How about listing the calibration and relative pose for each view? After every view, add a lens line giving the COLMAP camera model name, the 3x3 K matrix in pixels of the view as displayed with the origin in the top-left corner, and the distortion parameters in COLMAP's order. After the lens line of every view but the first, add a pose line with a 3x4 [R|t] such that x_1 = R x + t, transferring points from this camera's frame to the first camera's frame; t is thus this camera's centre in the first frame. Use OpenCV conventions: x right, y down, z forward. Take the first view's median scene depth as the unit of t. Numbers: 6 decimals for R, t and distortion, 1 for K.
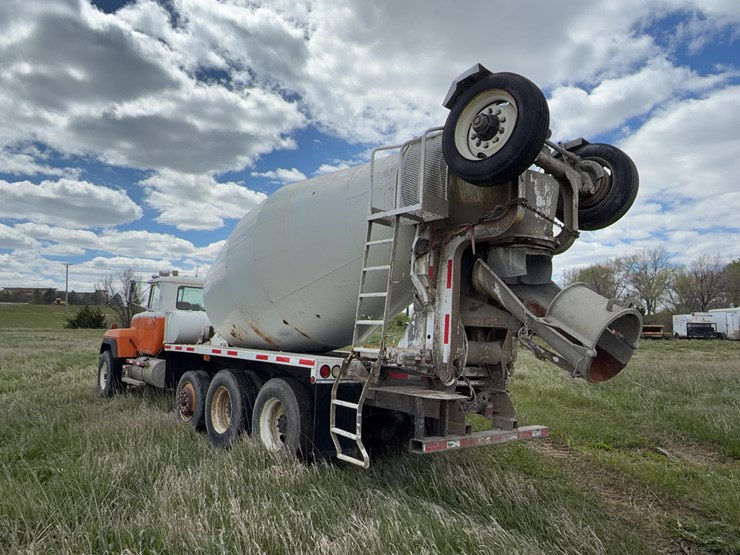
lens RADIAL K [[491.9, 0, 370.0], [0, 491.9, 277.5], [0, 0, 1]] dist [0.000264, -0.001294]
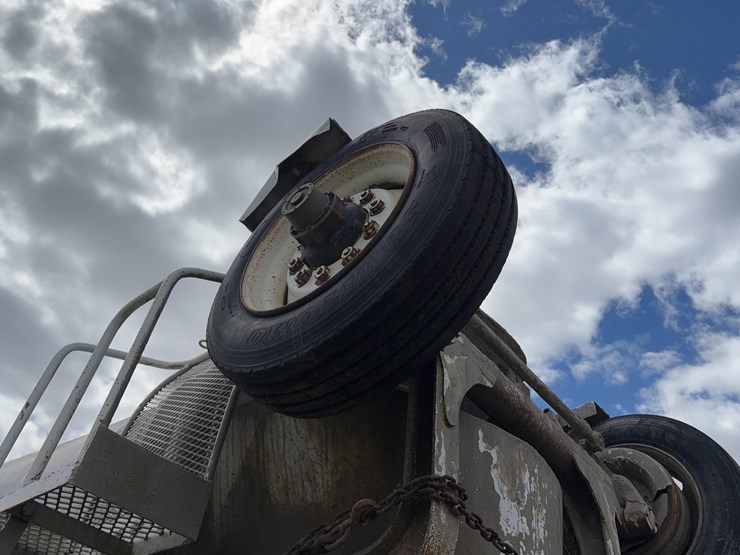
lens RADIAL K [[562.5, 0, 370.0], [0, 562.5, 277.5], [0, 0, 1]] dist [-0.001011, -0.006081]
pose [[0.990161, 0.133493, 0.041967, 0.222934], [-0.076523, 0.767633, -0.636305, -0.039635], [-0.117158, 0.626833, 0.770295, 0.645023]]
